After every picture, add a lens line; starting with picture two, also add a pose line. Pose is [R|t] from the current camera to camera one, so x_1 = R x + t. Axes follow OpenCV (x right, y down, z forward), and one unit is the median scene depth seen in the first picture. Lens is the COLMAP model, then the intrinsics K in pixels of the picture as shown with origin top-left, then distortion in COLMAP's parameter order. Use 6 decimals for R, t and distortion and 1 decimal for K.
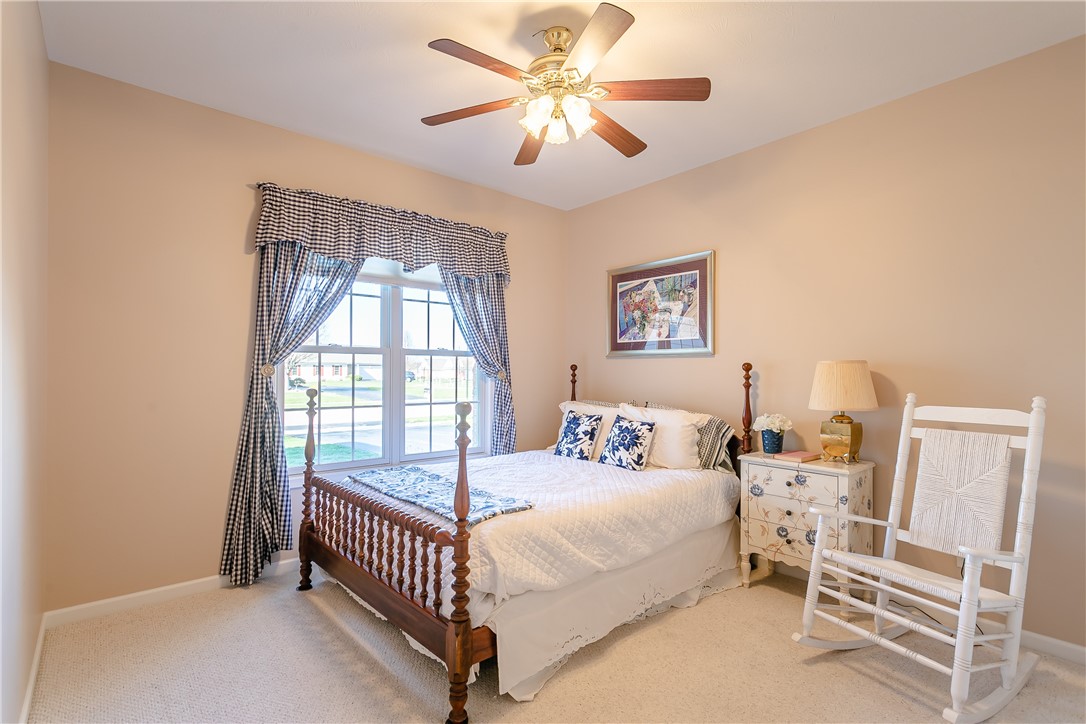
lens RADIAL K [[519.8, 0, 541.3], [0, 519.8, 364.7], [0, 0, 1]] dist [0.002136, 0.002714]
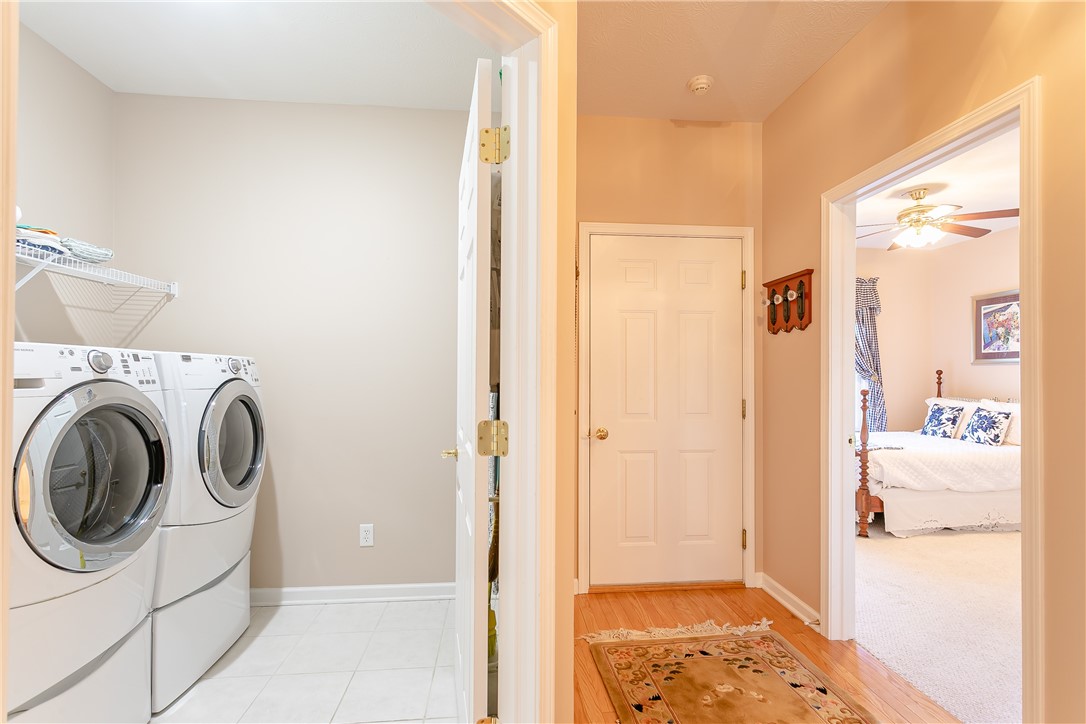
lens RADIAL K [[519.8, 0, 538.9], [0, 519.8, 368.5], [0, 0, 1]] dist [0.002136, 0.002714]
pose [[0.815349, -0.008402, -0.578909, 0.000007], [0.008007, 0.999963, -0.003236, -0.009792], [0.578915, -0.001997, 0.815386, -0.788815]]
